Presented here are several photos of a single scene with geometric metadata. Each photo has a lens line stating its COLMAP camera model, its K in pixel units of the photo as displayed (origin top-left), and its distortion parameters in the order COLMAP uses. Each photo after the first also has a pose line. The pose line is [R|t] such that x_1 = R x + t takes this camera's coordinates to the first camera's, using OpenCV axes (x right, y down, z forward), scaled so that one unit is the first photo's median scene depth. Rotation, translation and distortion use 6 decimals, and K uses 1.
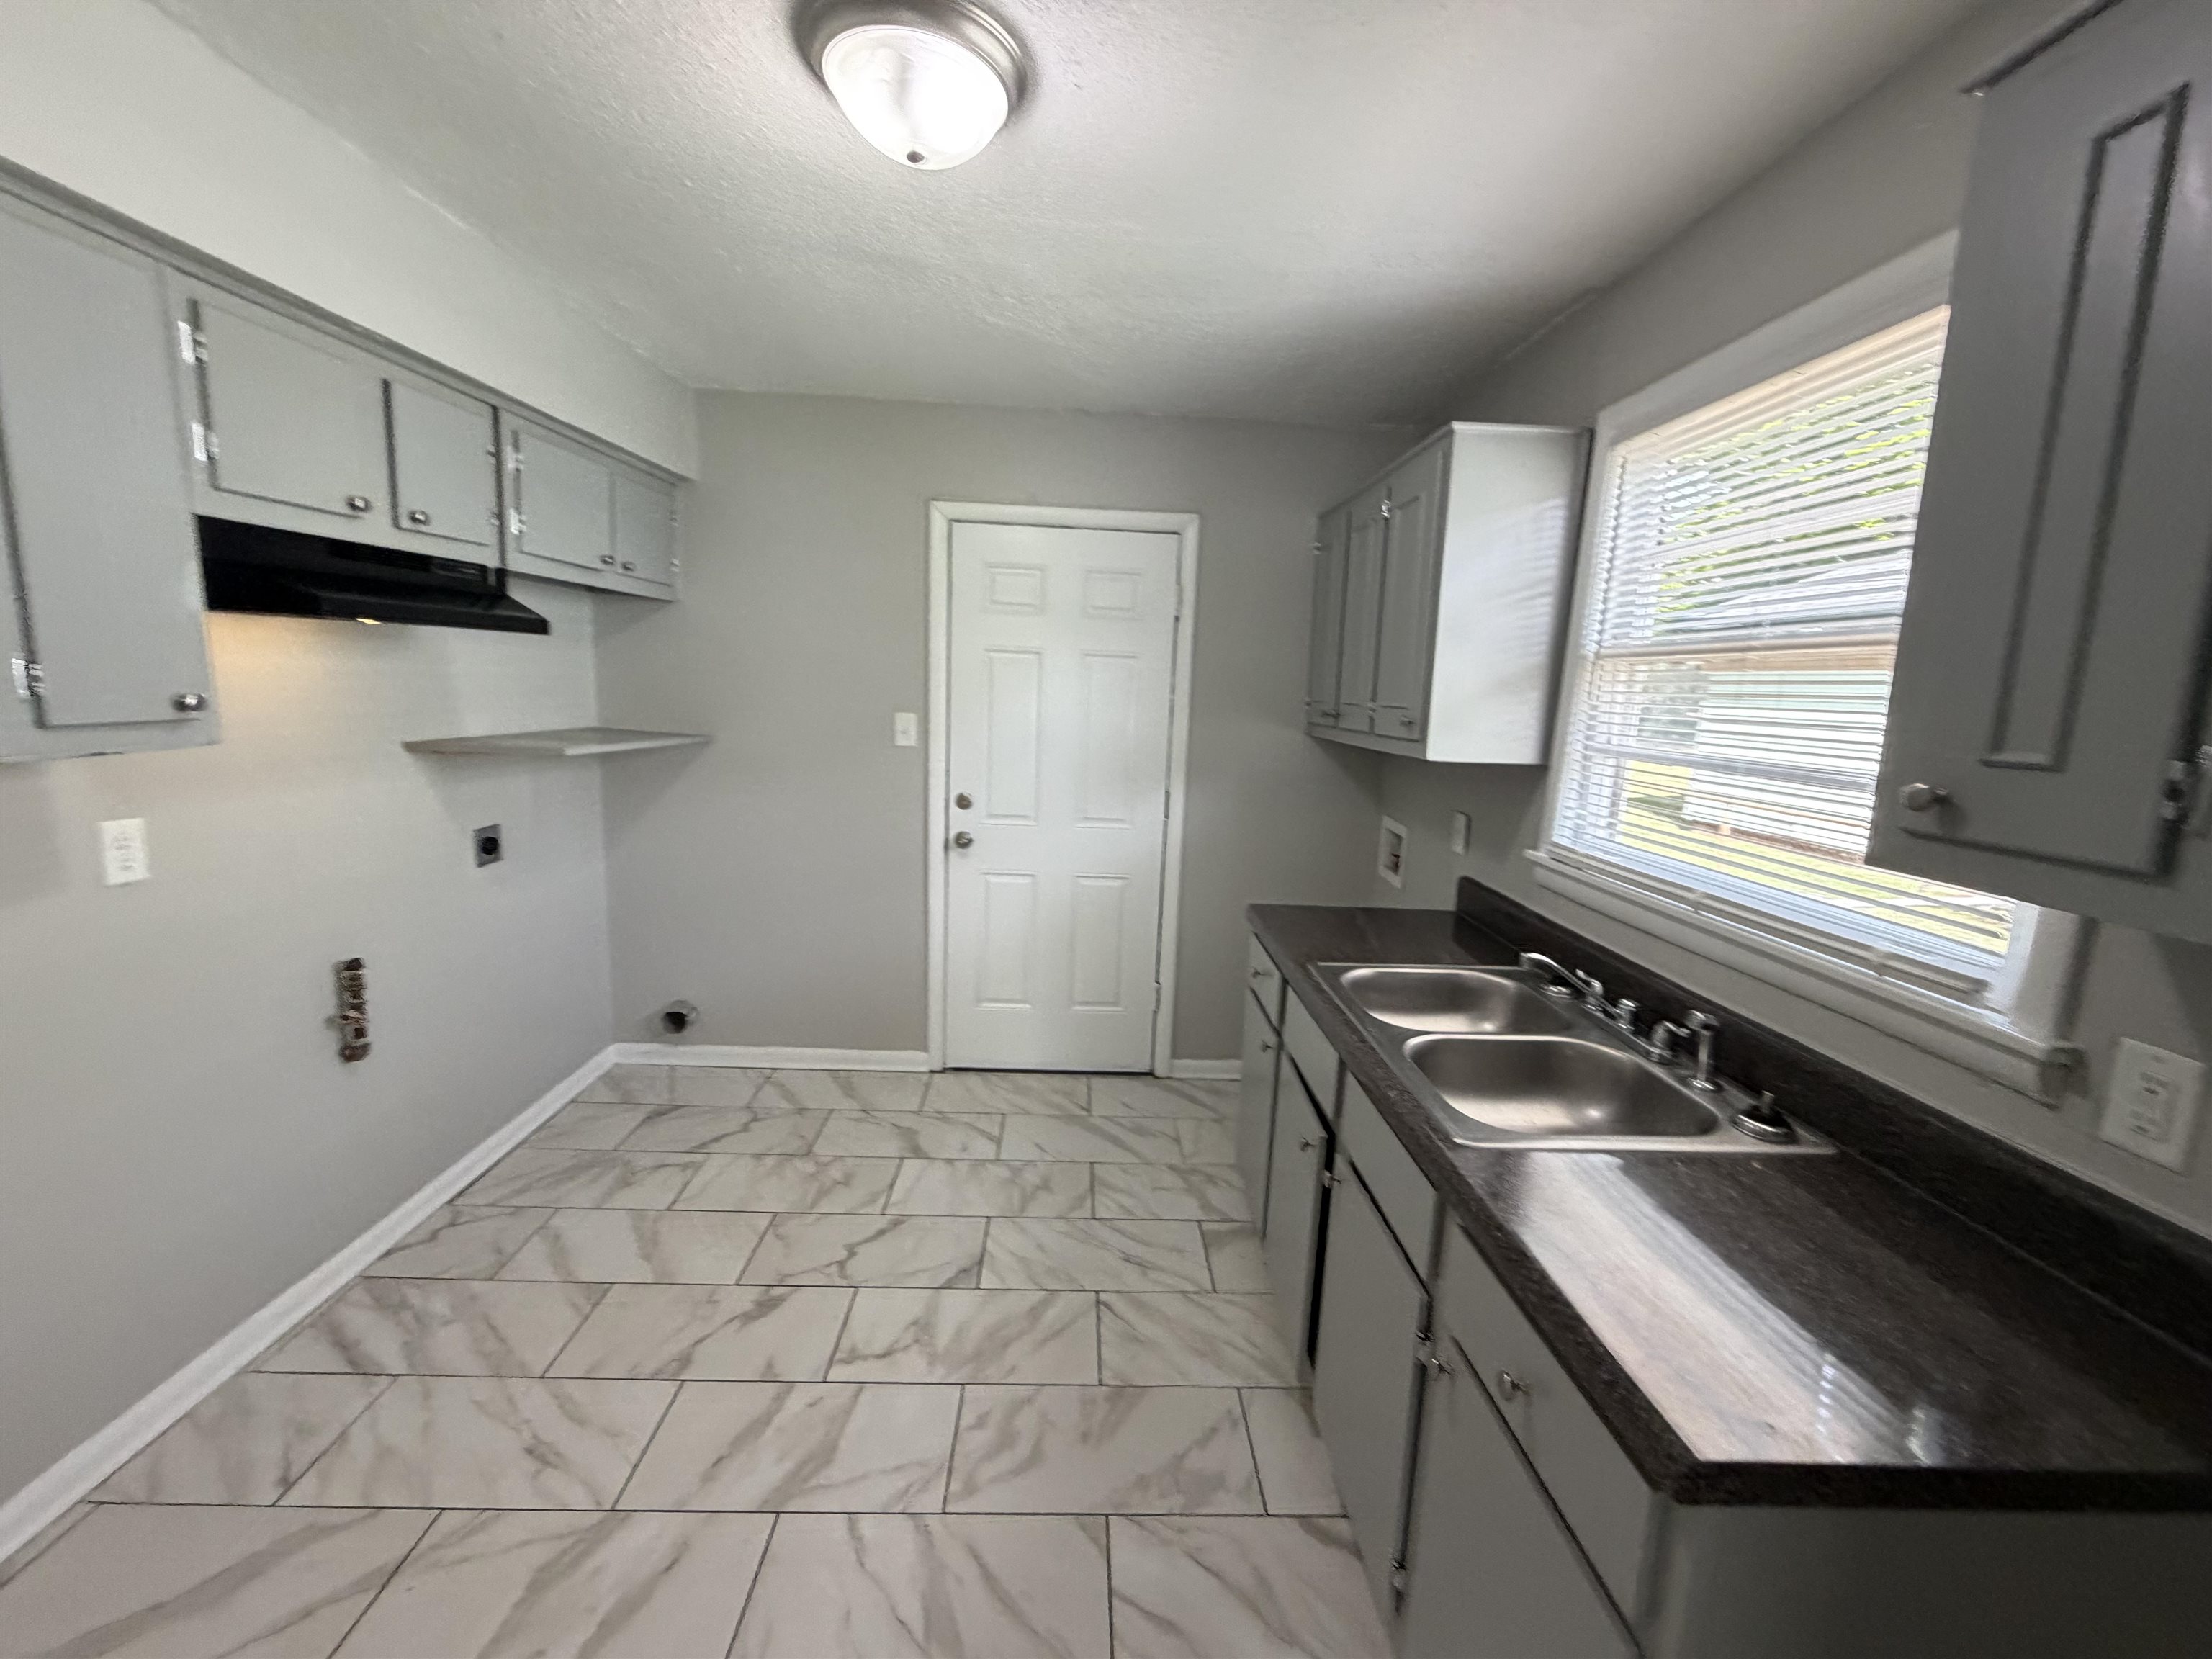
lens RADIAL K [[879.7, 0, 1101.2], [0, 879.7, 822.2], [0, 0, 1]] dist [-0.000678, -0.000303]
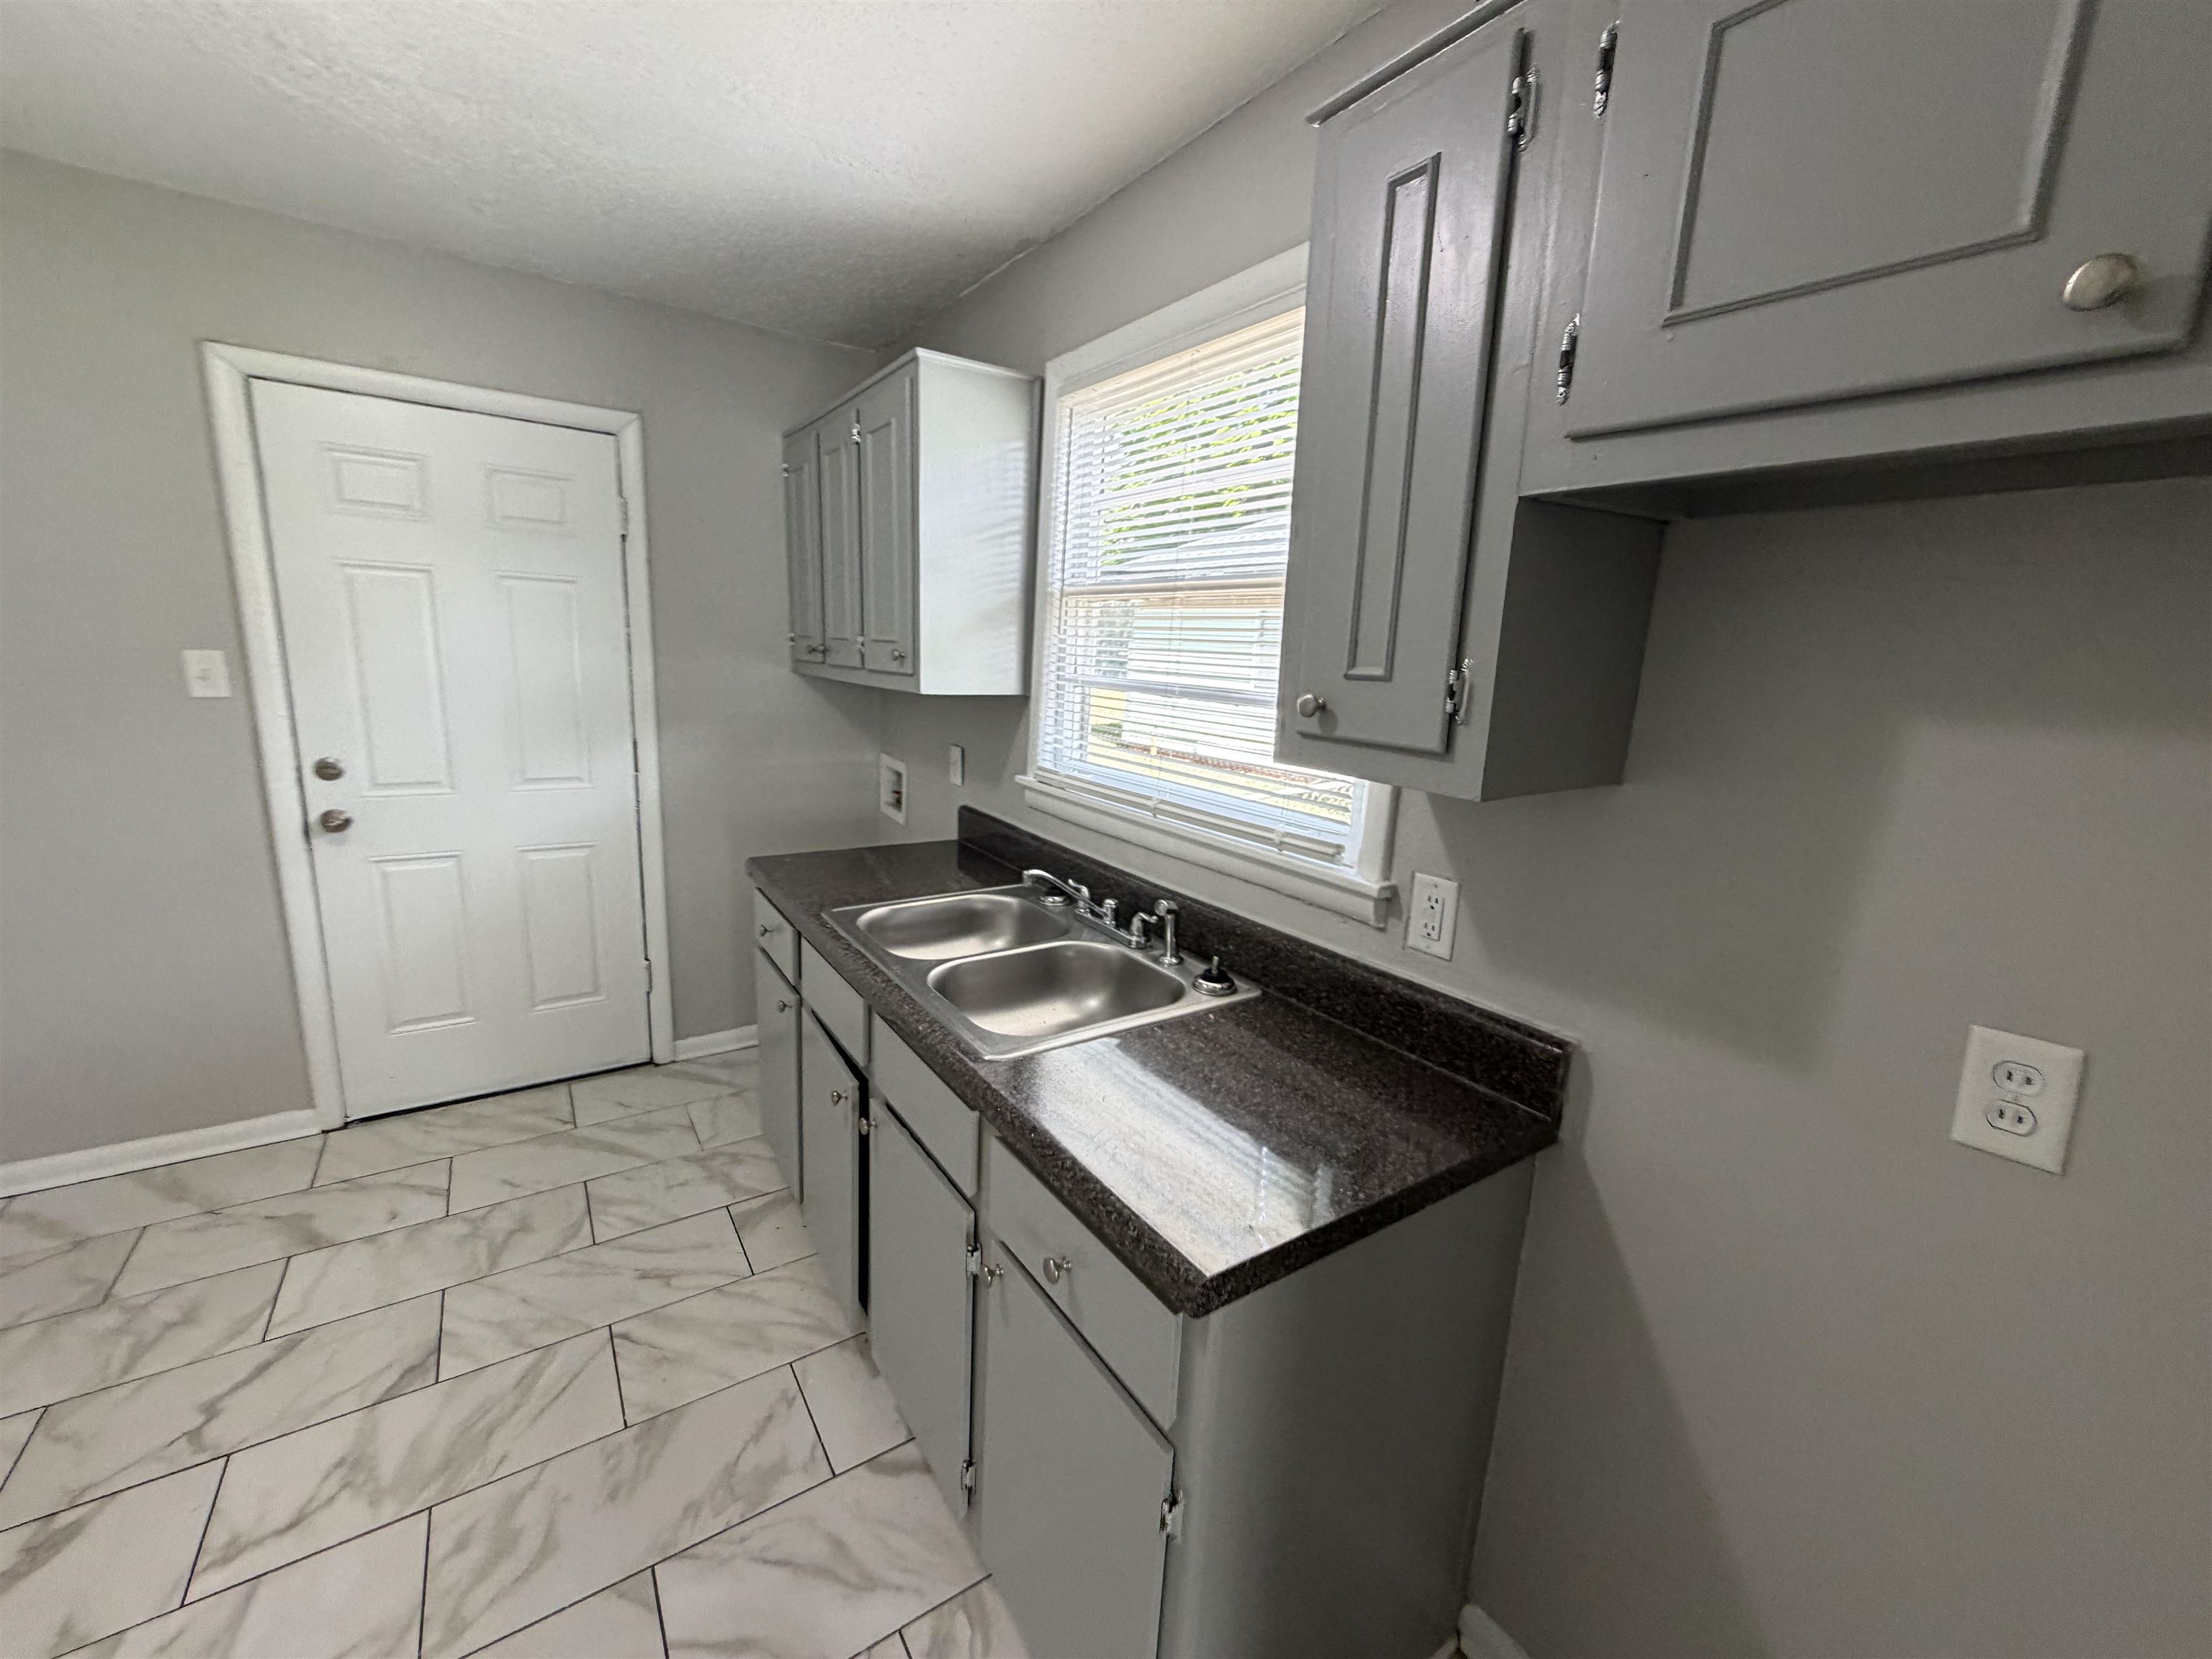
lens RADIAL K [[879.7, 0, 1101.2], [0, 879.7, 822.2], [0, 0, 1]] dist [-0.000678, -0.000303]
pose [[0.844981, -0.104243, 0.524538, 0.002275], [0.069480, 0.993904, 0.085596, 0.004221], [-0.530264, -0.035882, 0.847073, 0.039803]]
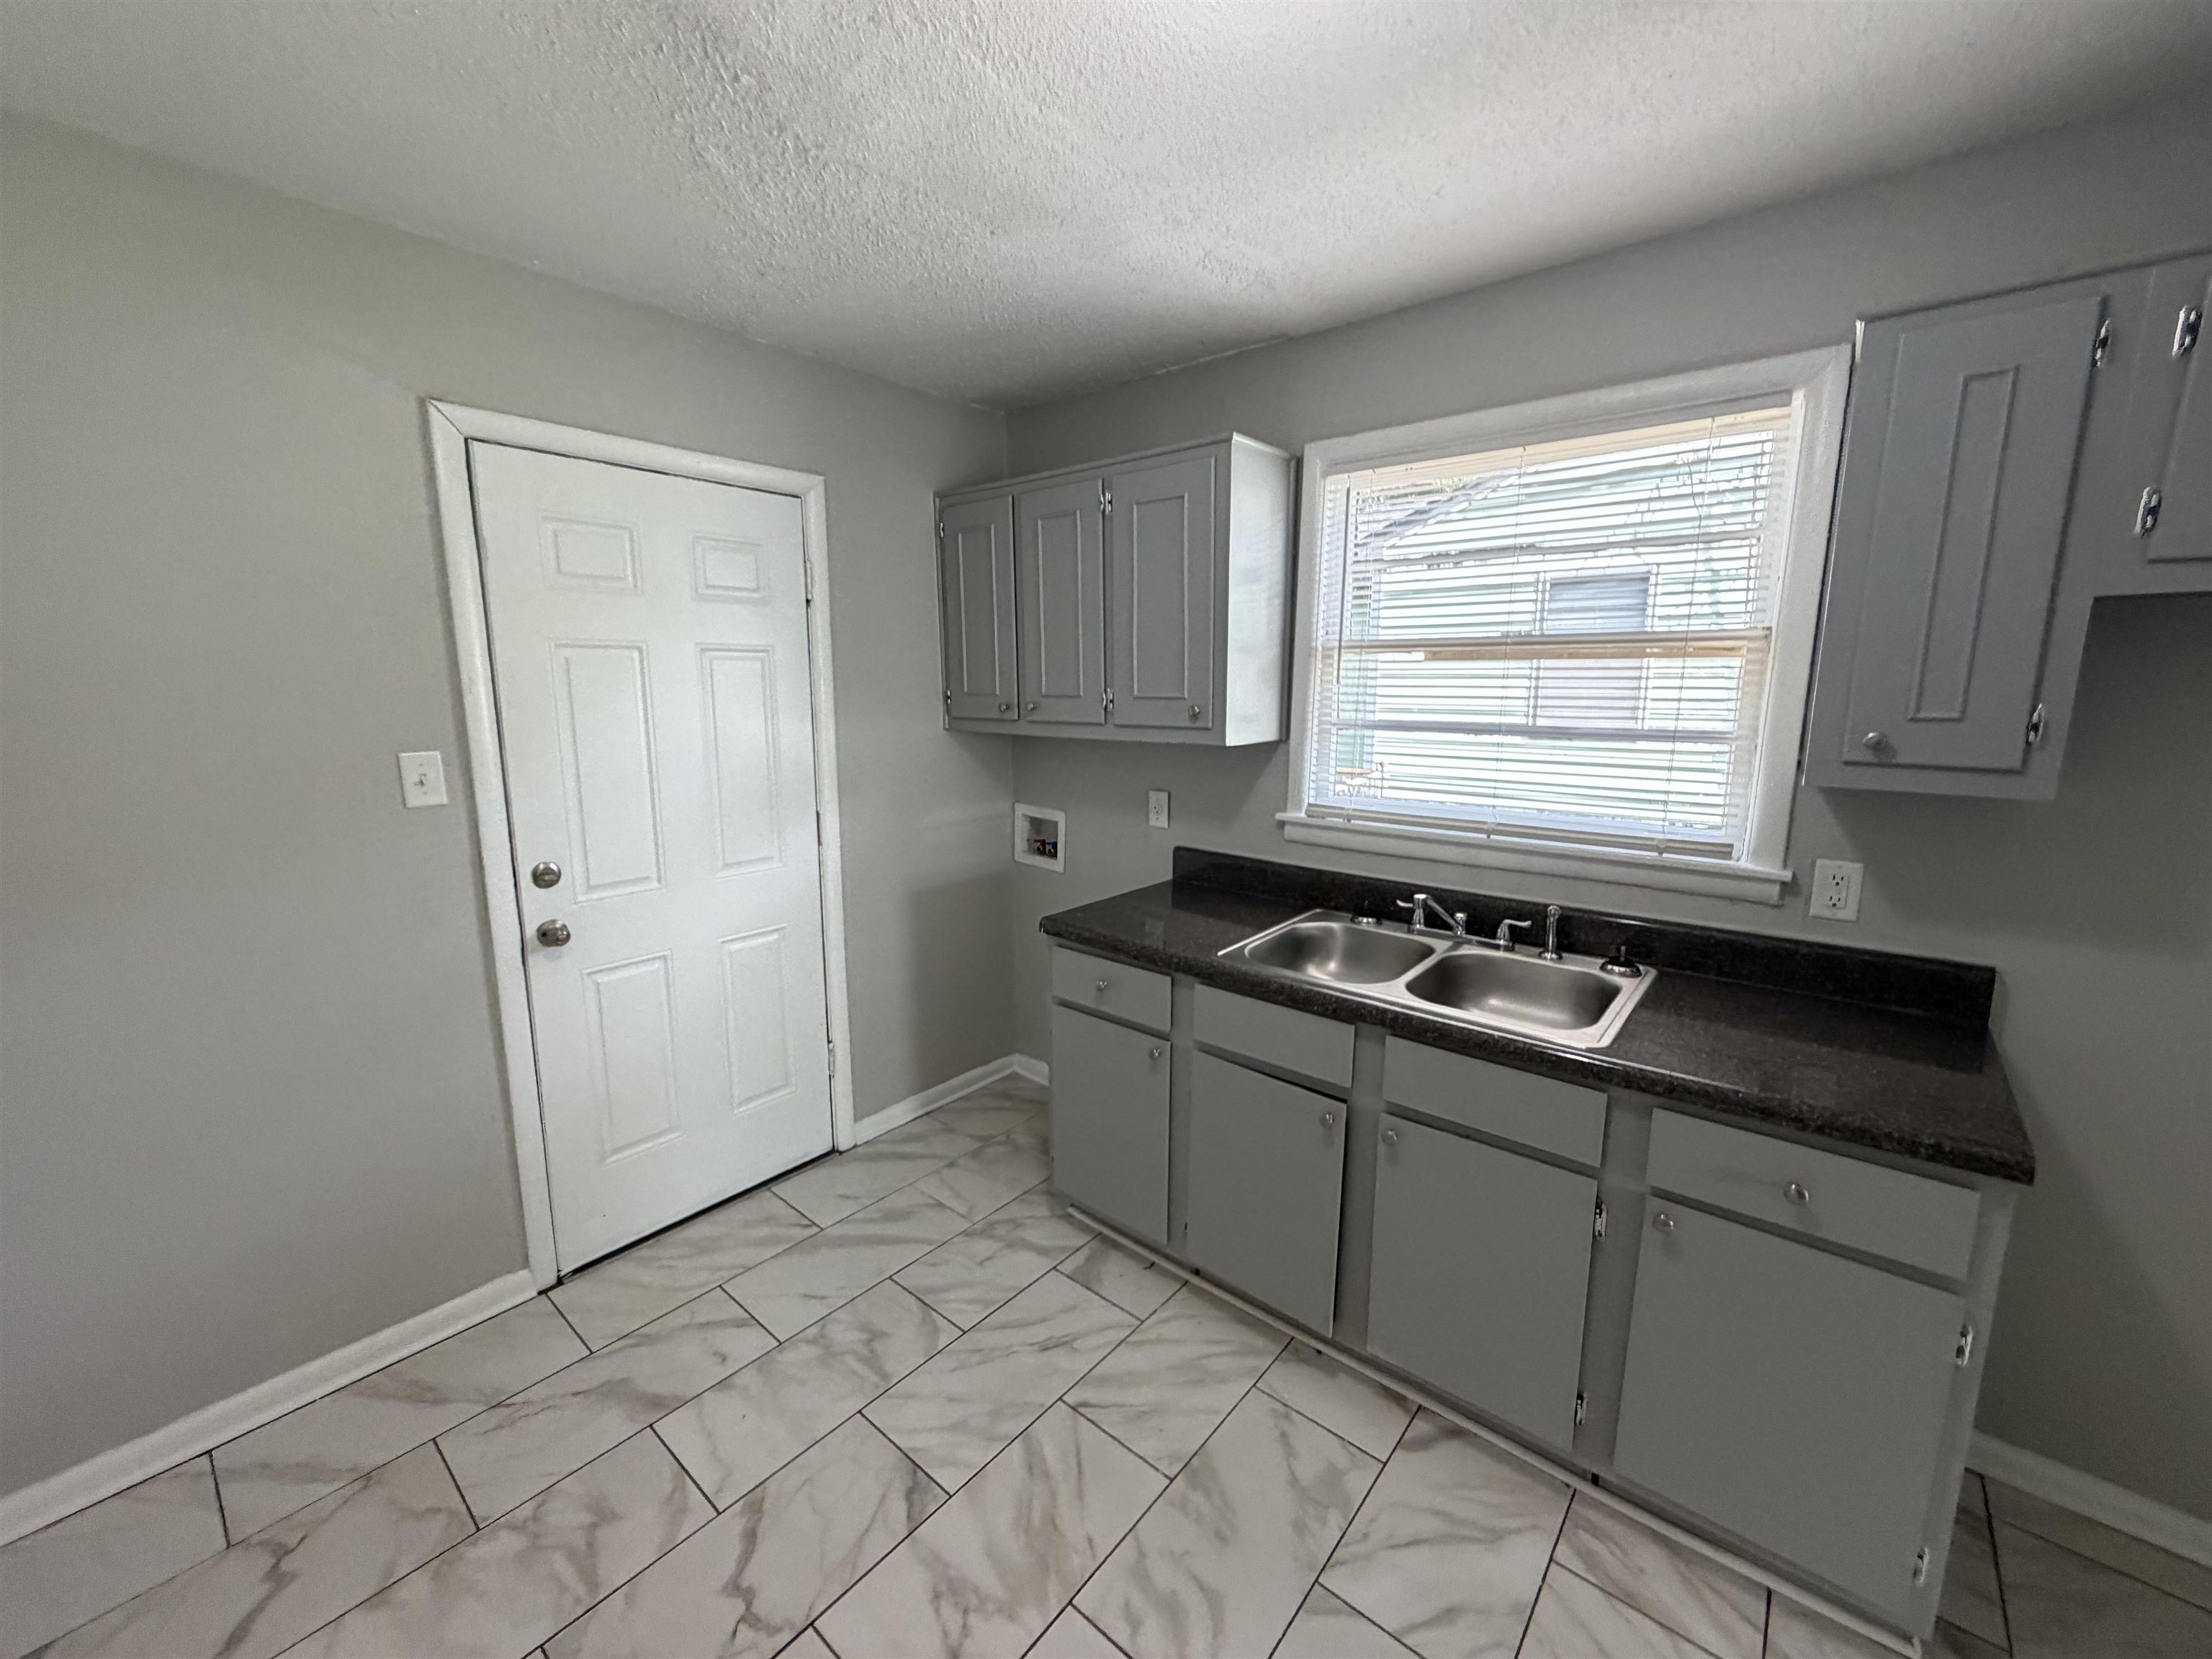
lens RADIAL K [[879.7, 0, 1101.2], [0, 879.7, 822.2], [0, 0, 1]] dist [-0.000678, -0.000303]
pose [[0.668111, -0.162145, 0.726179, -0.609479], [0.141970, 0.985816, 0.089500, -0.110033], [-0.730392, 0.043300, 0.681655, 0.433850]]
